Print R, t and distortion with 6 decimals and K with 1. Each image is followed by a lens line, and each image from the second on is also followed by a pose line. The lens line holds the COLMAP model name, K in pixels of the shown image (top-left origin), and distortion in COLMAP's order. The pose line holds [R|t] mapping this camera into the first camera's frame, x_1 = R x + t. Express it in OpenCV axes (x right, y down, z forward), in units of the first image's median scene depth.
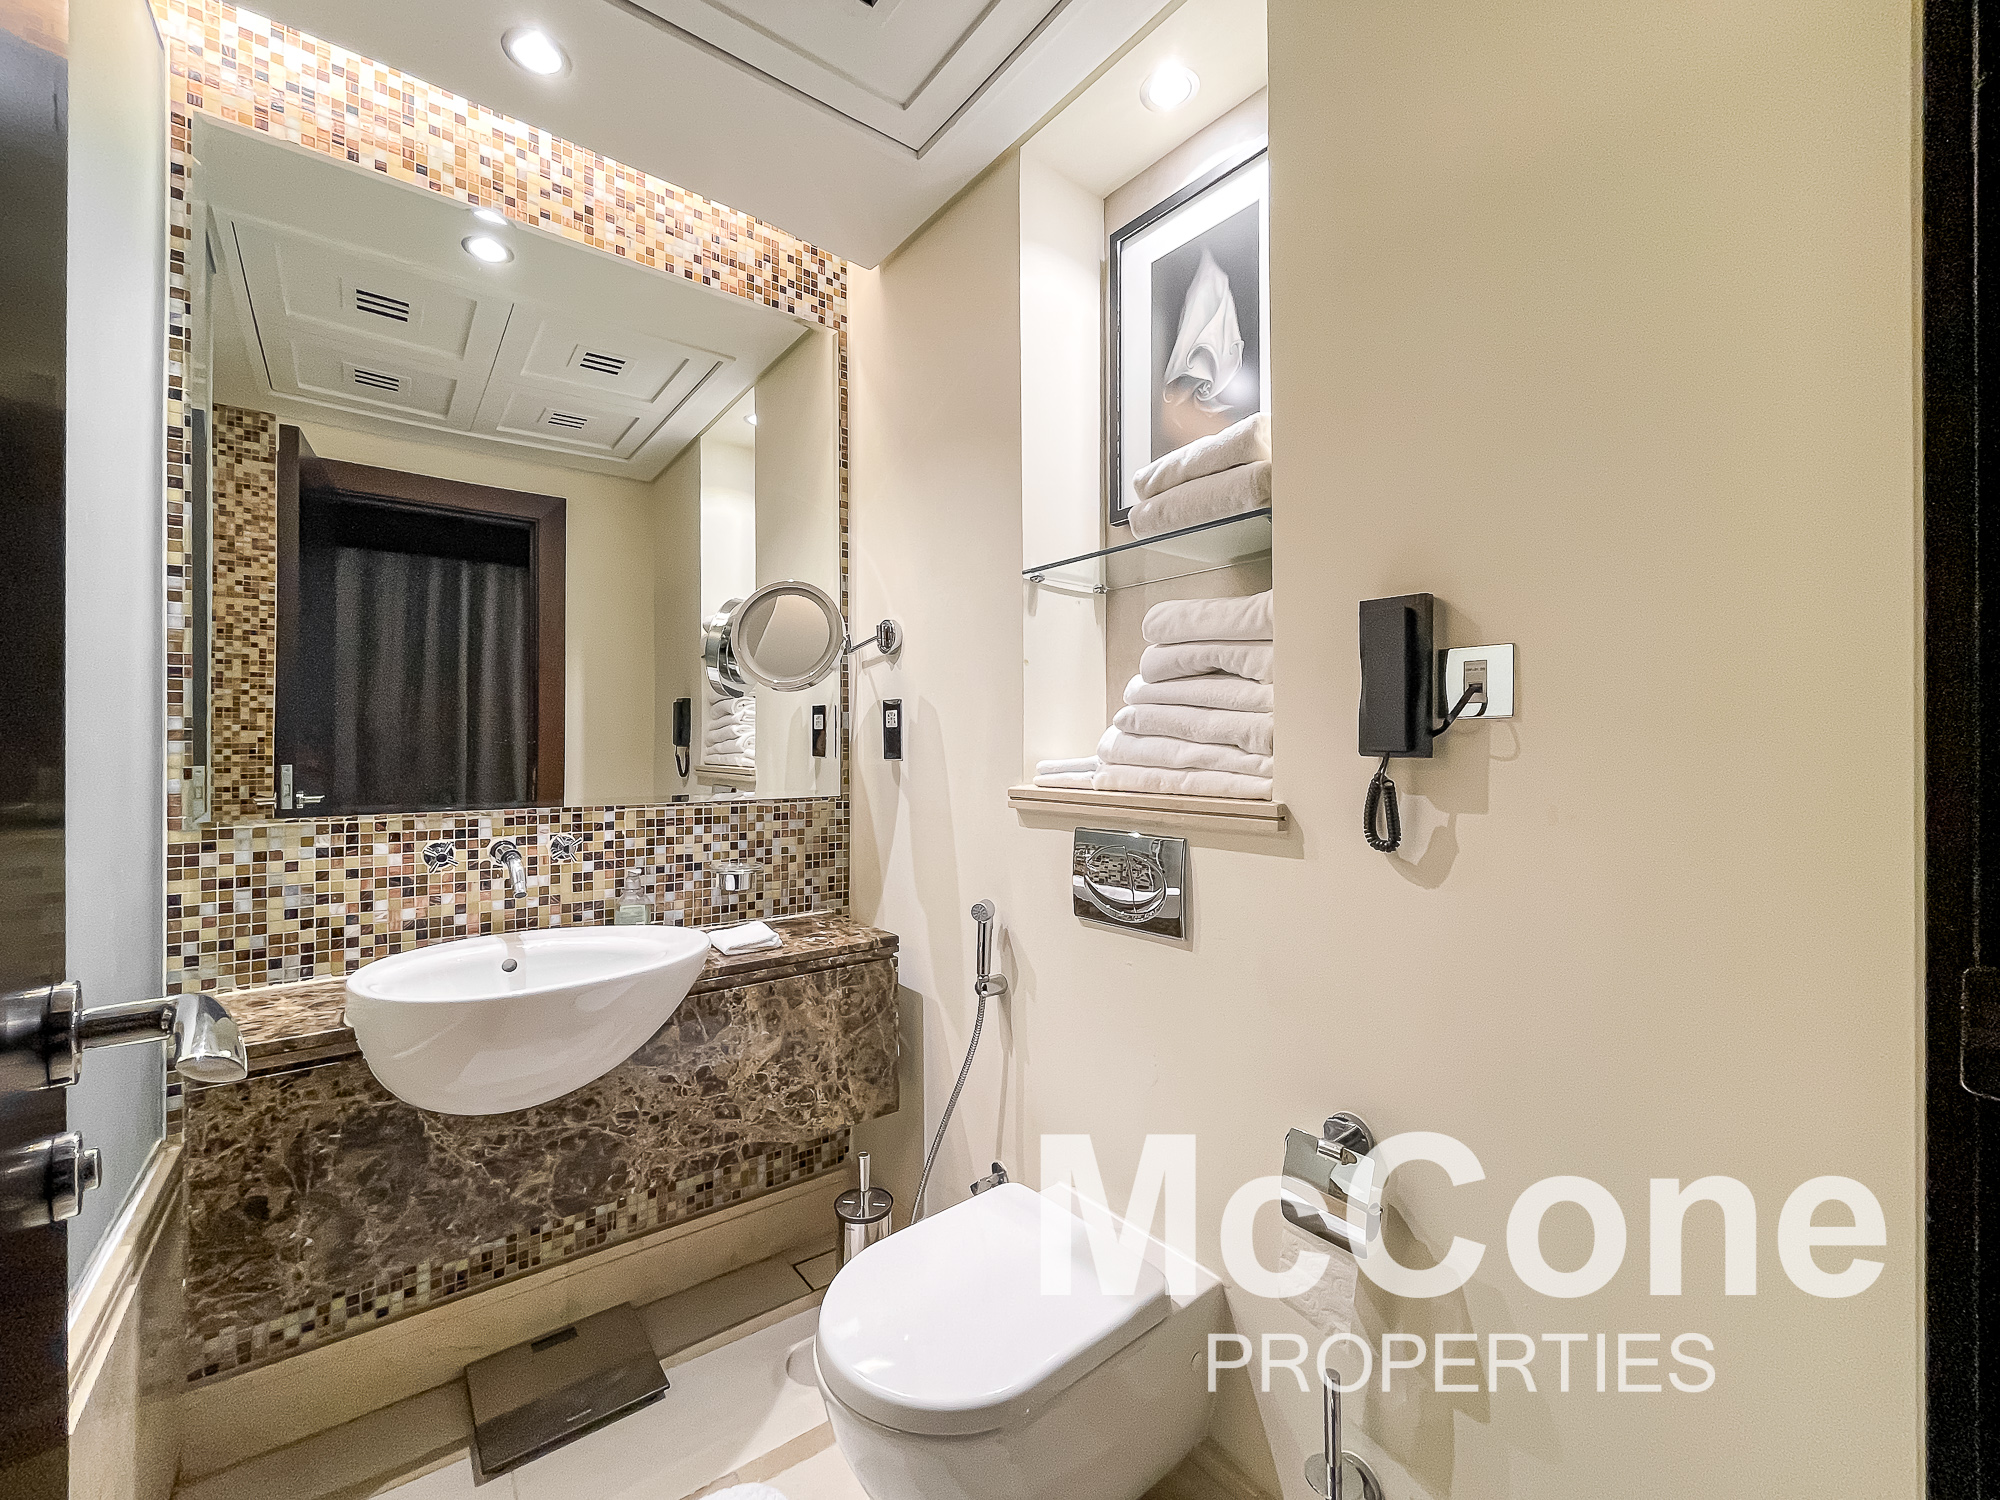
lens RADIAL K [[815.3, 0, 993.2], [0, 815.3, 757.3], [0, 0, 1]] dist [-0.002248, 0.007750]
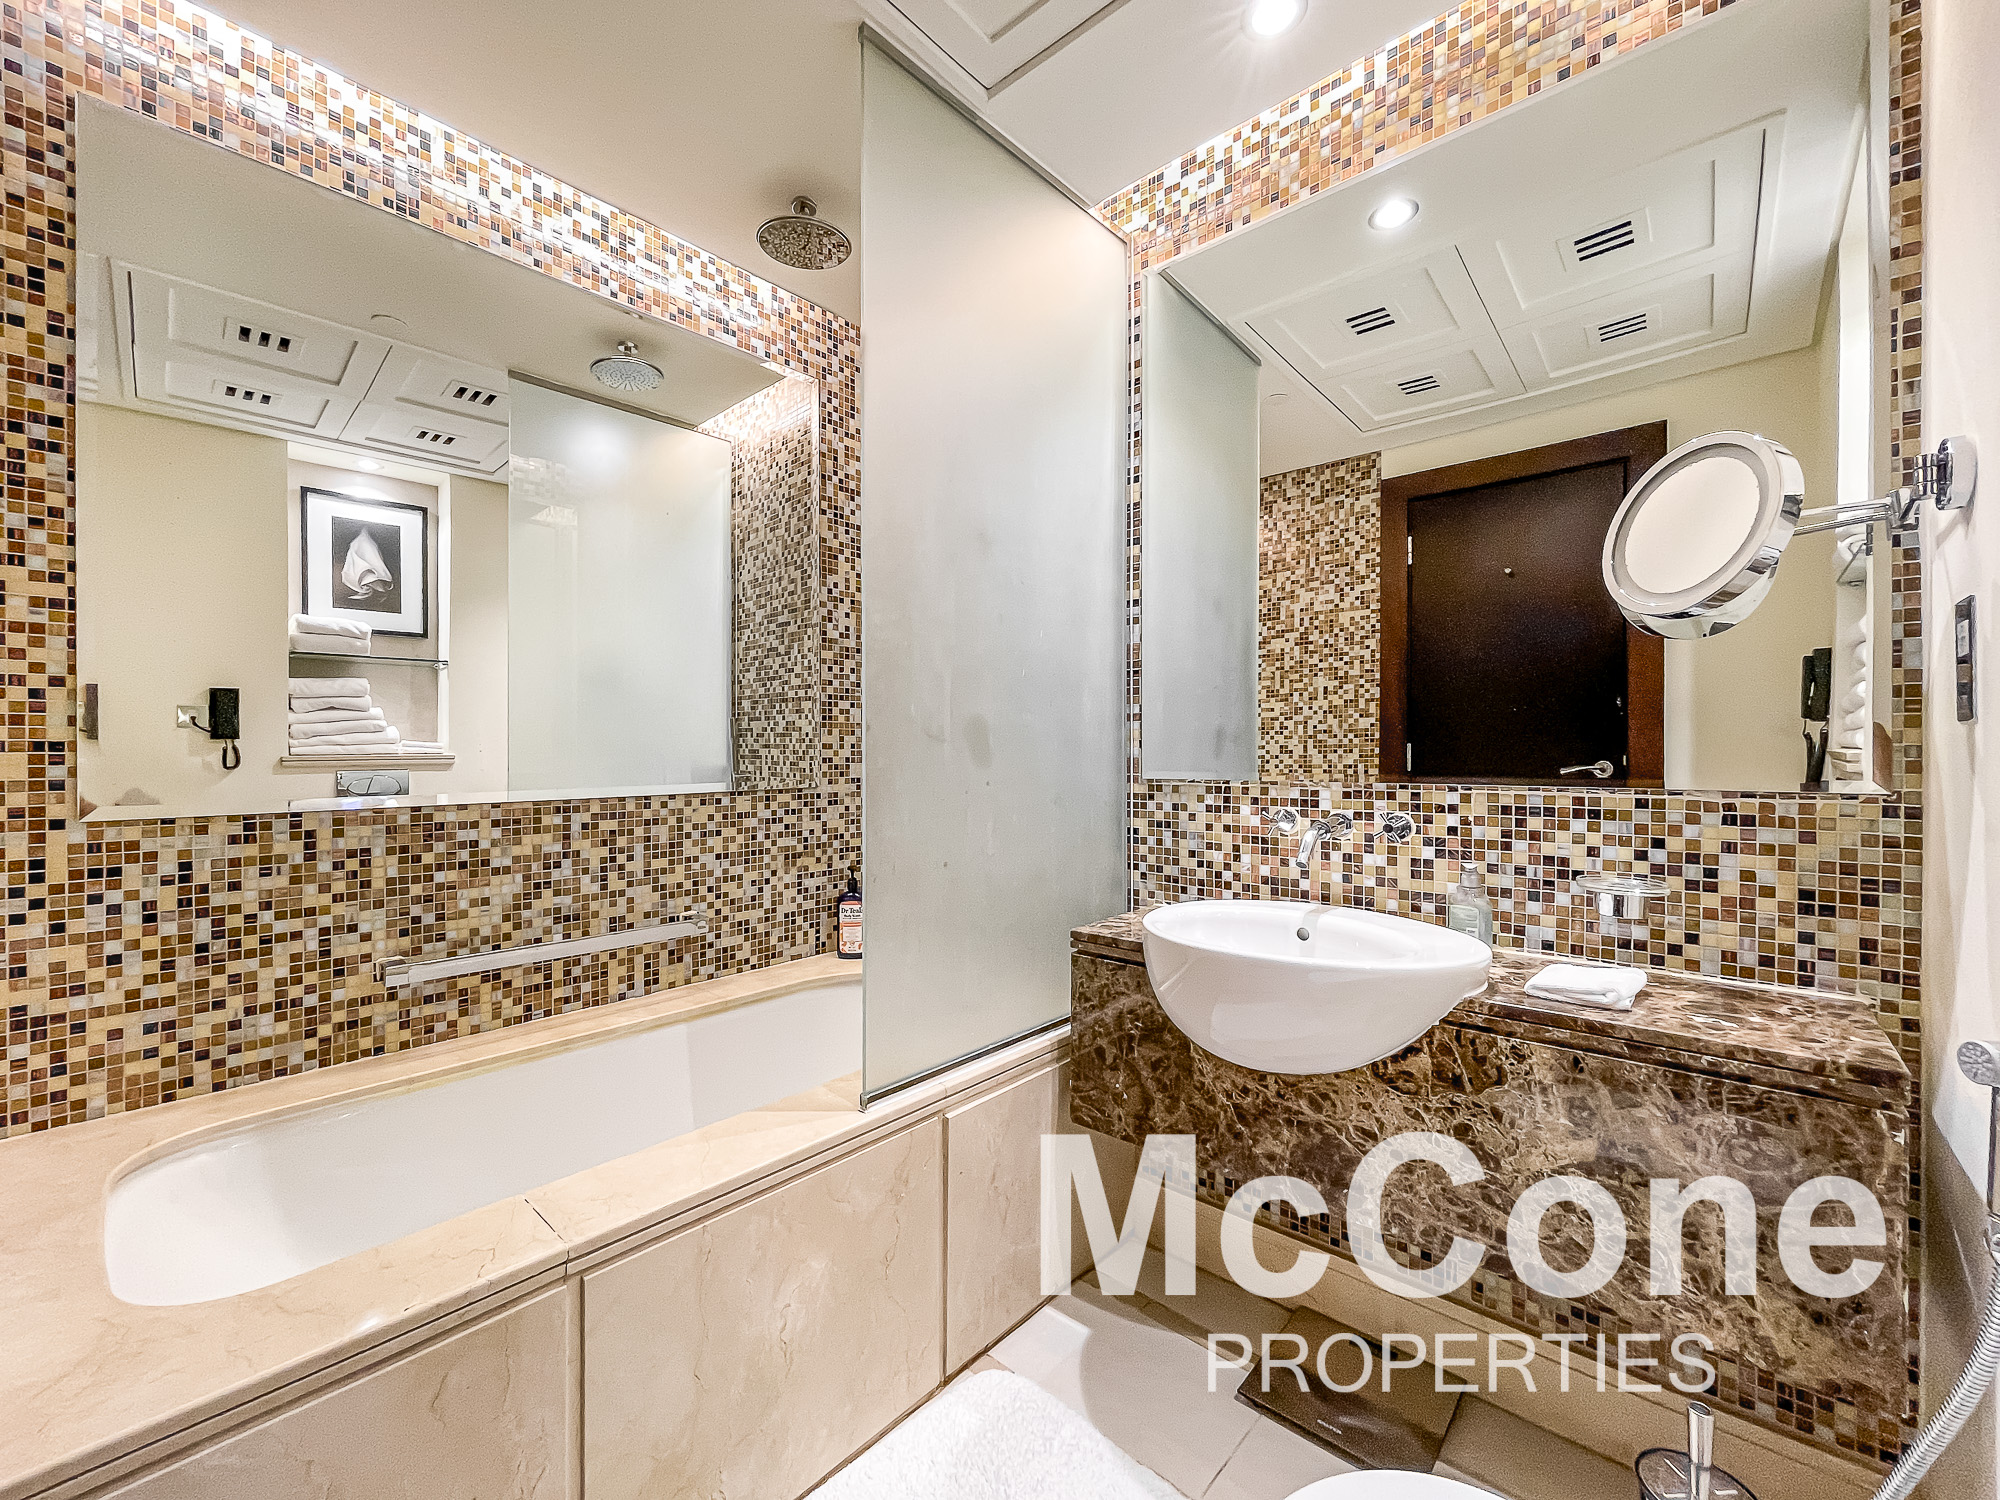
lens RADIAL K [[815.3, 0, 993.2], [0, 815.3, 757.3], [0, 0, 1]] dist [-0.002248, 0.007750]
pose [[0.202600, 0.011764, -0.979191, 0.273604], [-0.003690, 0.999930, 0.011249, 0.022387], [0.979255, 0.001334, 0.202629, 0.361517]]
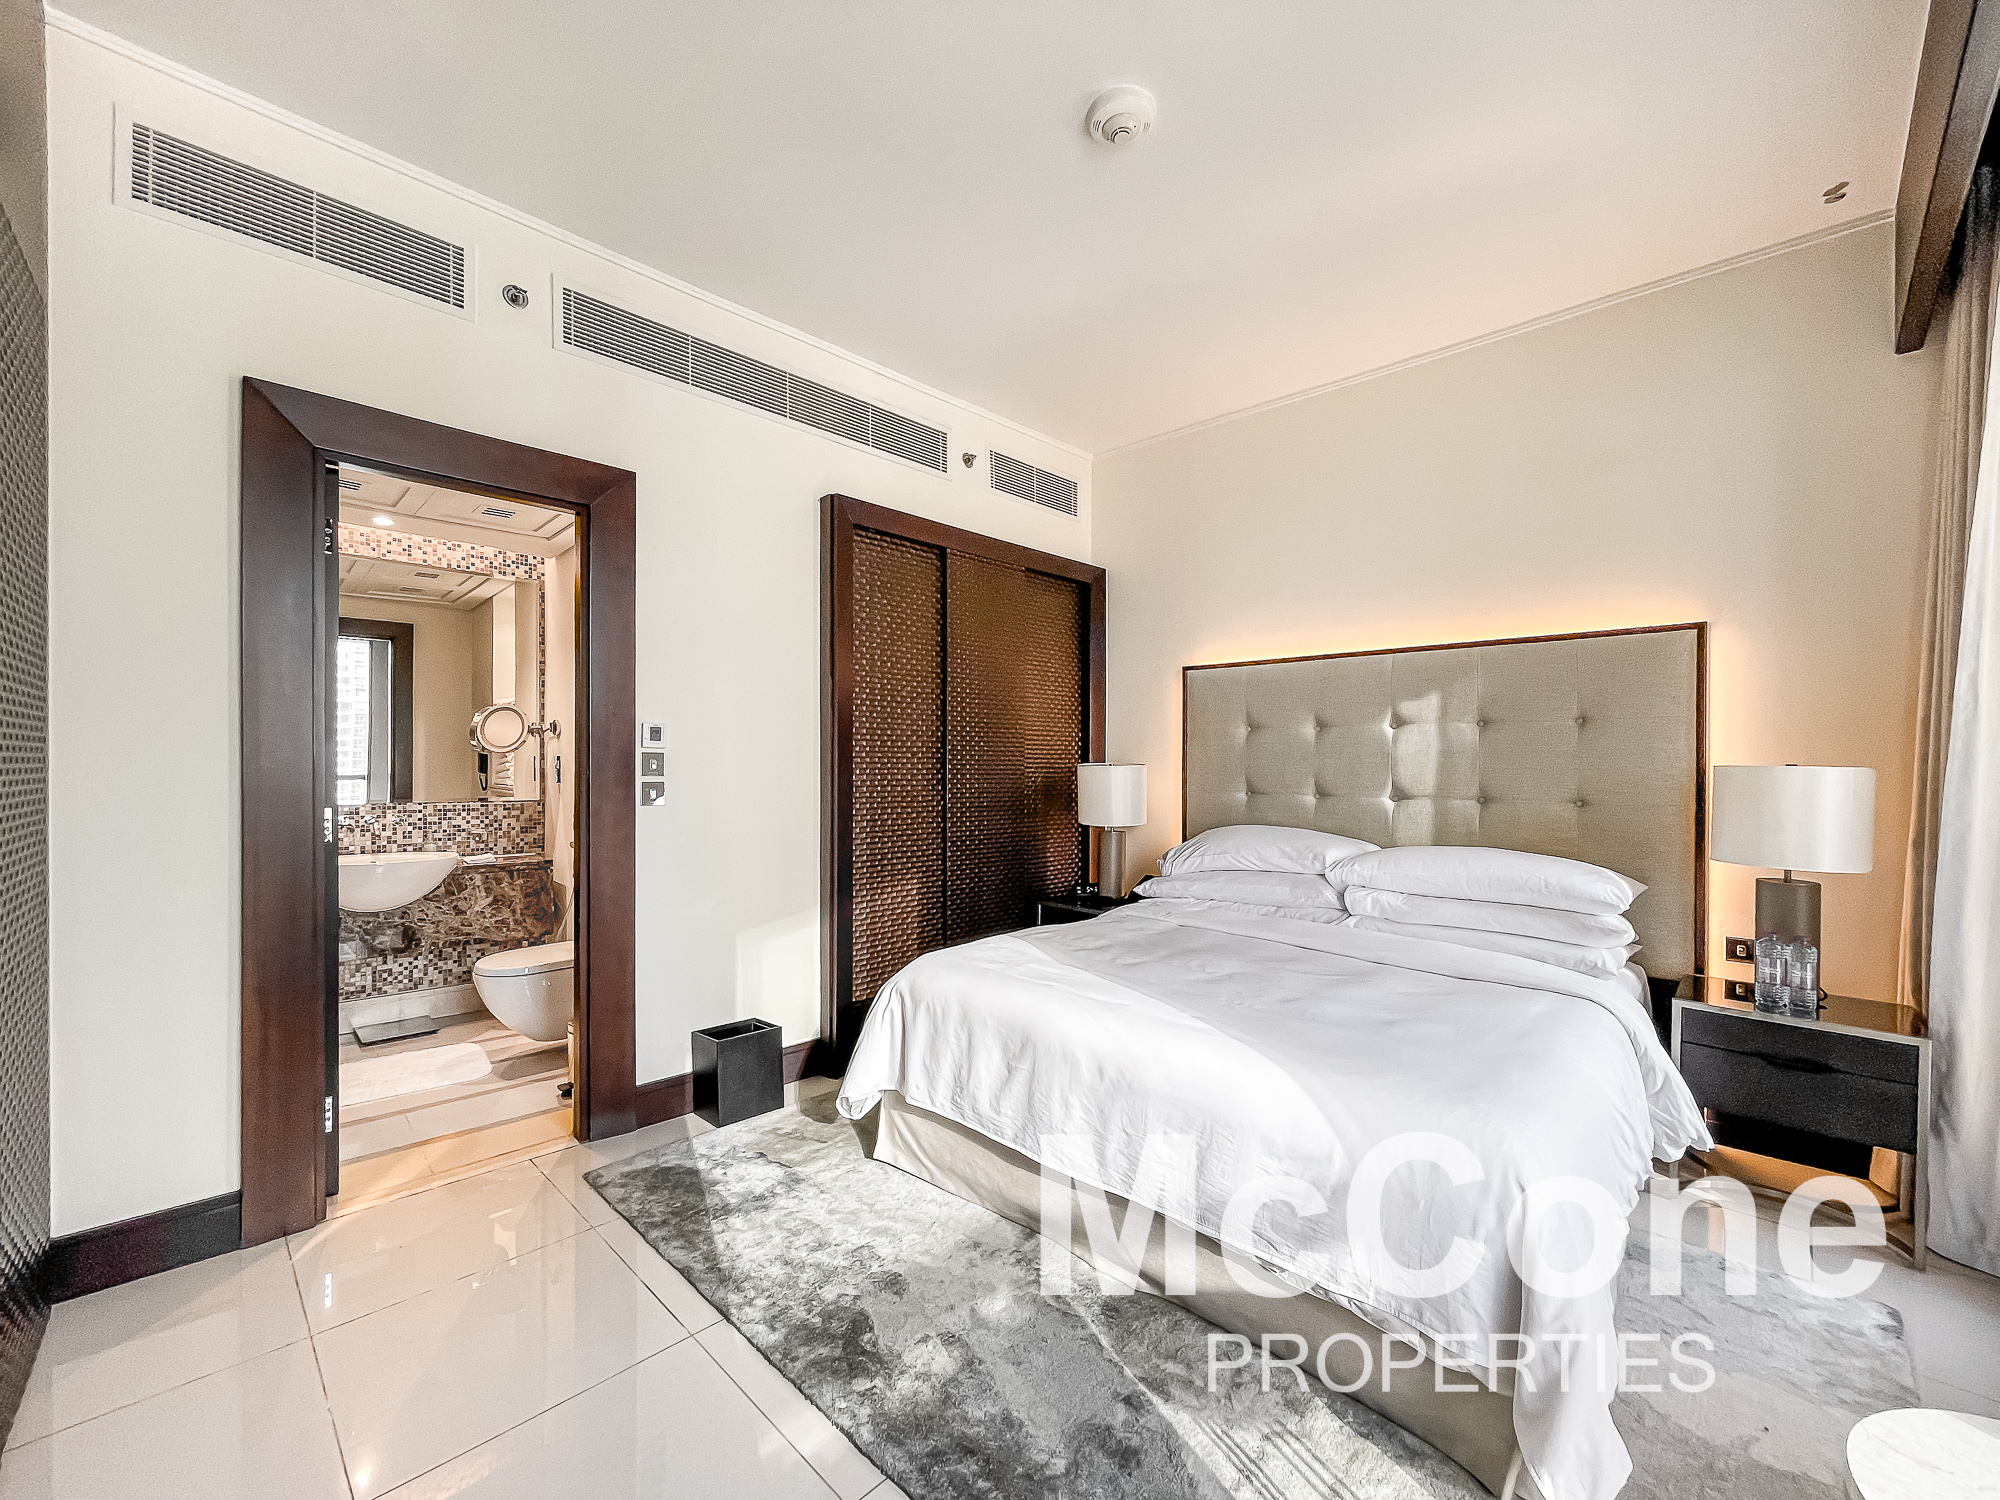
lens RADIAL K [[790.3, 0, 950.4], [0, 790.3, 786.0], [0, 0, 1]] dist [0.014000, 0.000135]
pose [[0.996441, 0.005874, 0.084089, 0.858843], [-0.006847, 0.999913, 0.011292, -0.023968], [-0.084016, -0.011828, 0.996394, -1.407194]]
